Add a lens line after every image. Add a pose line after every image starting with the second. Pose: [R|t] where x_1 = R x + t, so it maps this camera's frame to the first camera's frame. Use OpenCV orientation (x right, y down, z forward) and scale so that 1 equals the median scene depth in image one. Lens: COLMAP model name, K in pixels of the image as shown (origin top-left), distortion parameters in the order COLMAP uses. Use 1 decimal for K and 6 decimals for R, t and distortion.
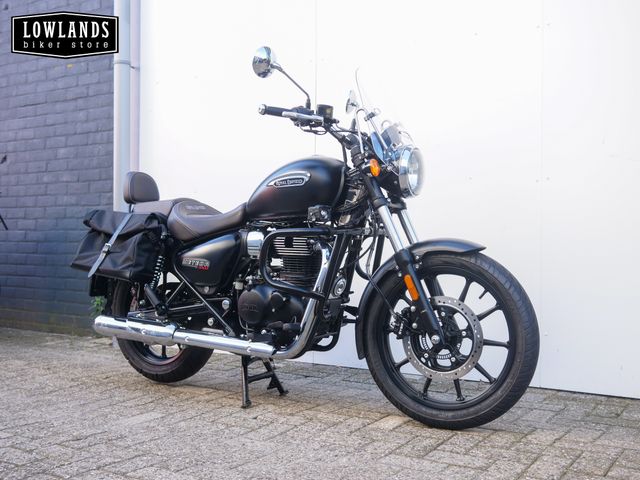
lens RADIAL K [[760.7, 0, 316.7], [0, 760.7, 239.4], [0, 0, 1]] dist [-0.012538, 0.000000]
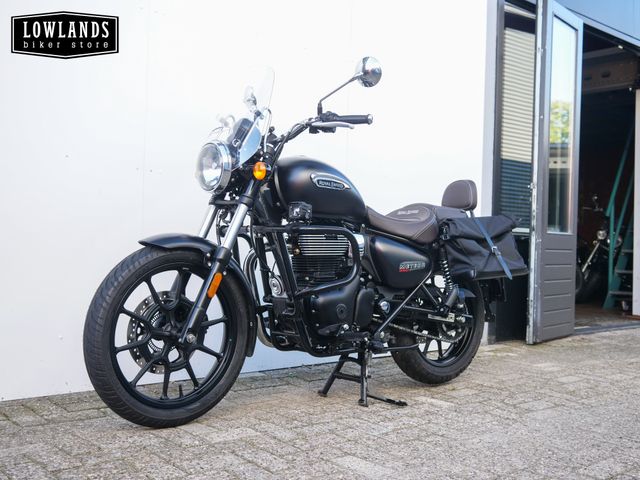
lens RADIAL K [[760.7, 0, 319.8], [0, 760.7, 242.6], [0, 0, 1]] dist [-0.012538, 0.000000]
pose [[0.268022, -0.002643, 0.963409, -1.182595], [-0.034796, 0.999317, 0.012422, -0.009371], [-0.962784, -0.036852, 0.267747, 0.936019]]
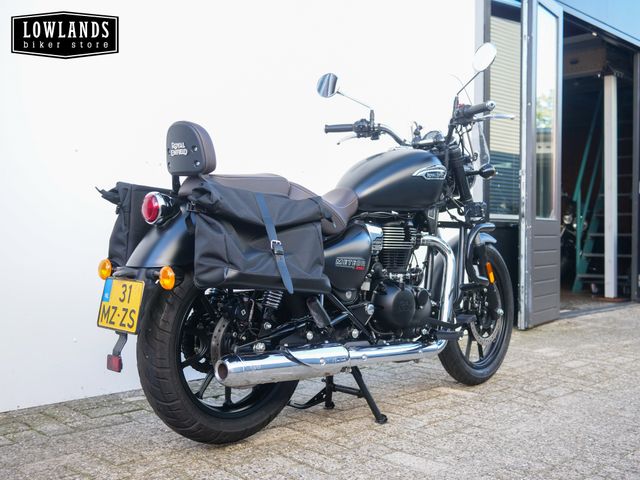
lens RADIAL K [[760.7, 0, 320.0], [0, 760.7, 239.3], [0, 0, 1]] dist [-0.012538, 0.000000]
pose [[0.197983, -0.017548, 0.980048, -1.187822], [-0.012270, 0.999717, 0.020379, -0.011825], [-0.980129, -0.016060, 0.197712, 1.097283]]
